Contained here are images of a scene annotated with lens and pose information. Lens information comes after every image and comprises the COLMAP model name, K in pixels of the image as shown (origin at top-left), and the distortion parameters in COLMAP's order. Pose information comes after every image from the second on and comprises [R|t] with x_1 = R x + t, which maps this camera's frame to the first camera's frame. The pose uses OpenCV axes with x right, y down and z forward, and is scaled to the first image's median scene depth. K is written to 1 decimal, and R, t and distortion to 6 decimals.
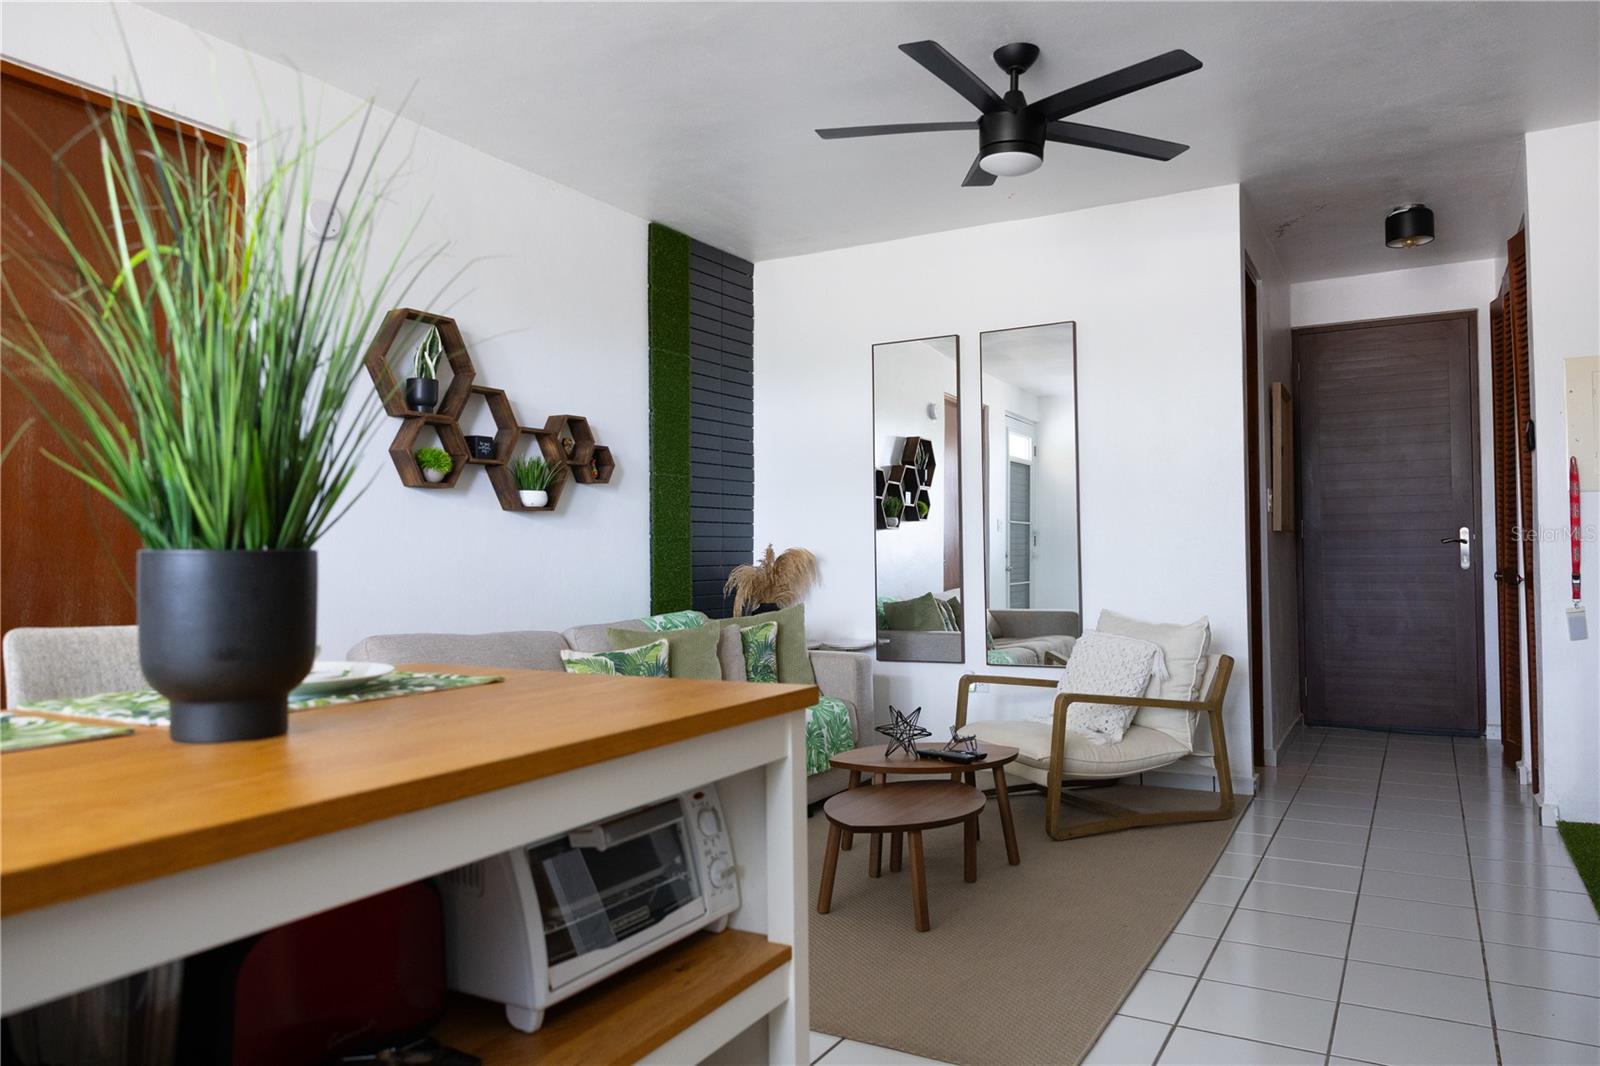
lens RADIAL K [[1096.6, 0, 807.2], [0, 1096.6, 543.9], [0, 0, 1]] dist [0.001757, -0.004369]
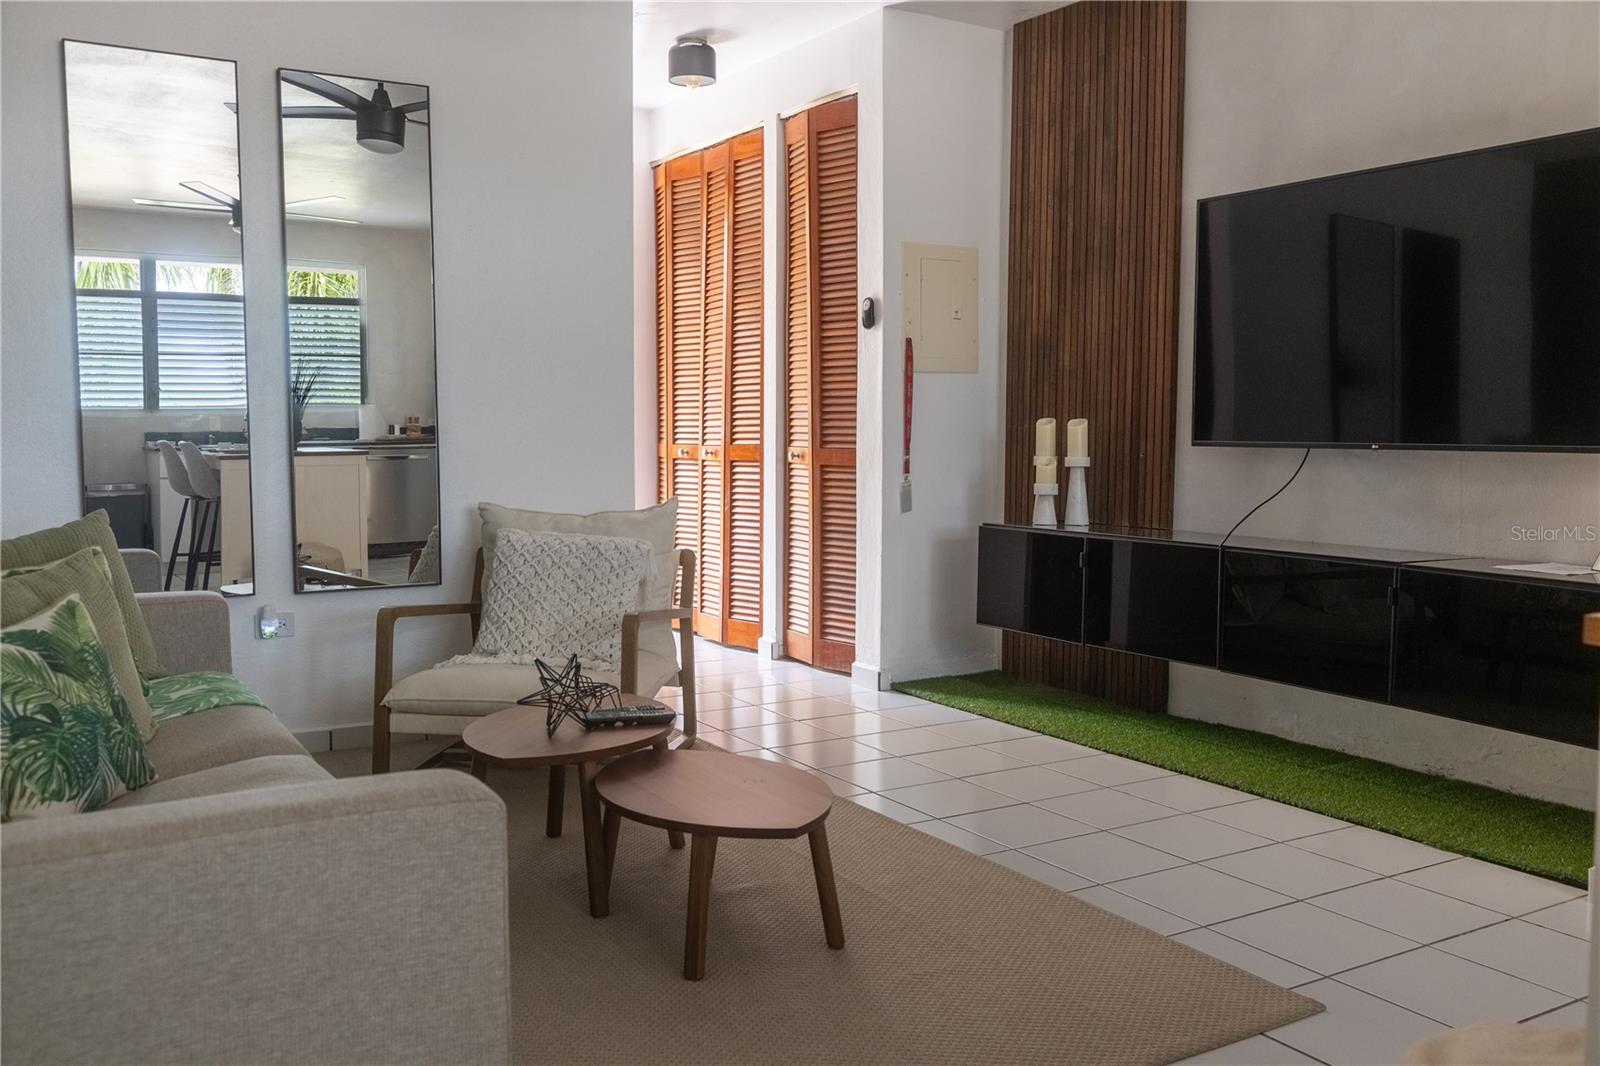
lens RADIAL K [[1370.7, 0, 835.8], [0, 1370.7, 532.0], [0, 0, 1]] dist [-0.002895, 0.005727]
pose [[0.475958, -0.056350, 0.877661, -0.455707], [-0.014405, 0.997312, 0.071844, 0.011368], [-0.879350, -0.046838, 0.473867, 0.395167]]
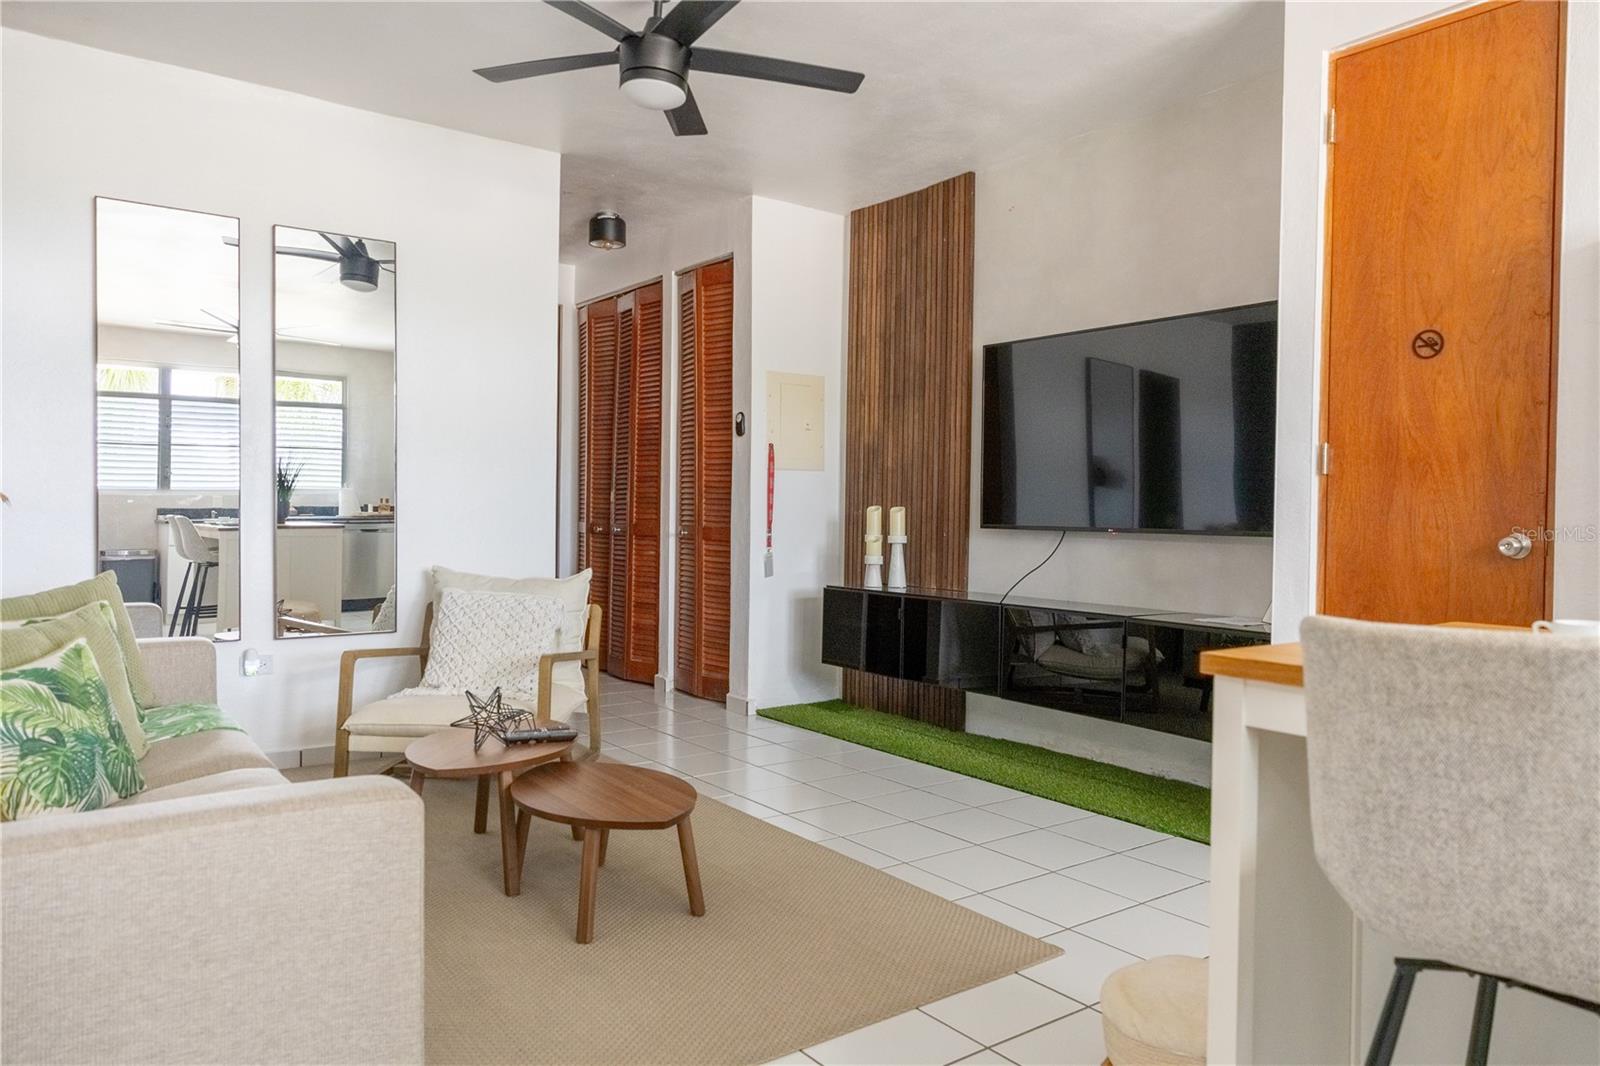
lens RADIAL K [[1065.9, 0, 825.1], [0, 1065.9, 534.5], [0, 0, 1]] dist [0.001228, -0.003457]
pose [[0.391503, -0.004149, 0.920168, -0.461730], [-0.025933, 0.999543, 0.015540, 0.010674], [-0.919811, -0.029947, 0.391216, 0.378524]]
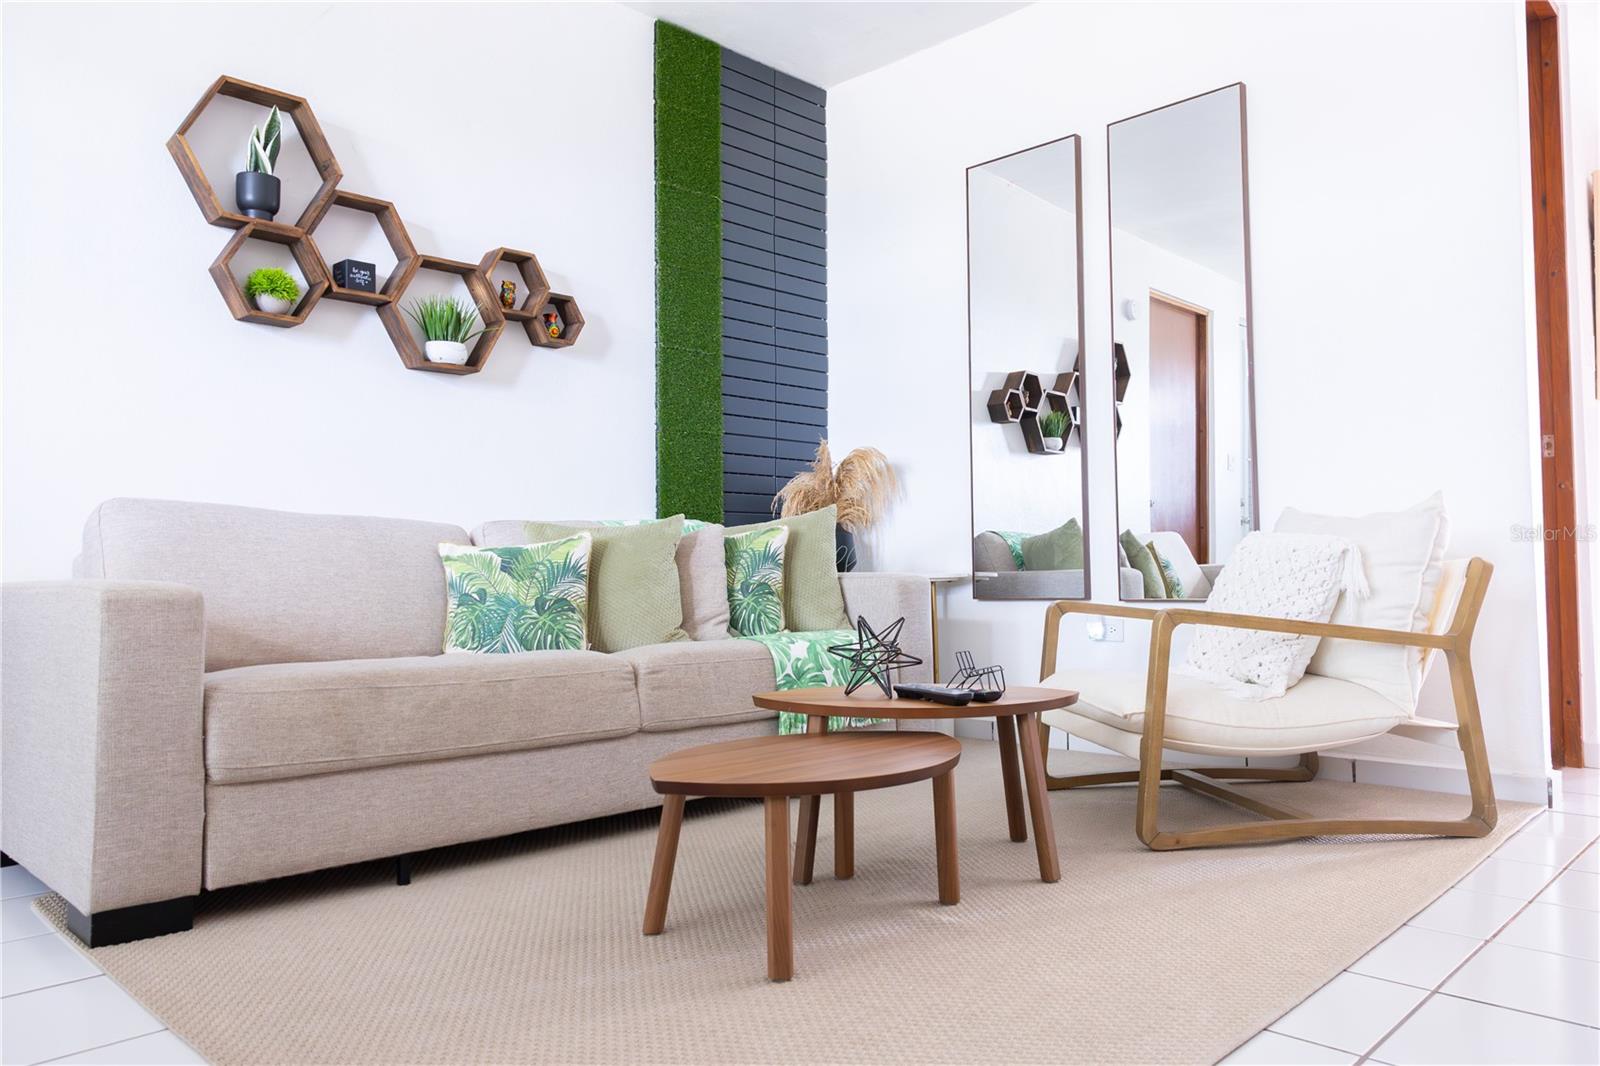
lens RADIAL K [[1129.7, 0, 800.0], [0, 1129.7, 533.0], [0, 0, 1]] dist [0.000007, 0.000147]
pose [[0.967494, -0.007464, -0.252783, 0.173004], [0.002195, 0.999775, -0.021119, 0.095075], [0.252883, 0.019878, 0.967293, 0.303810]]
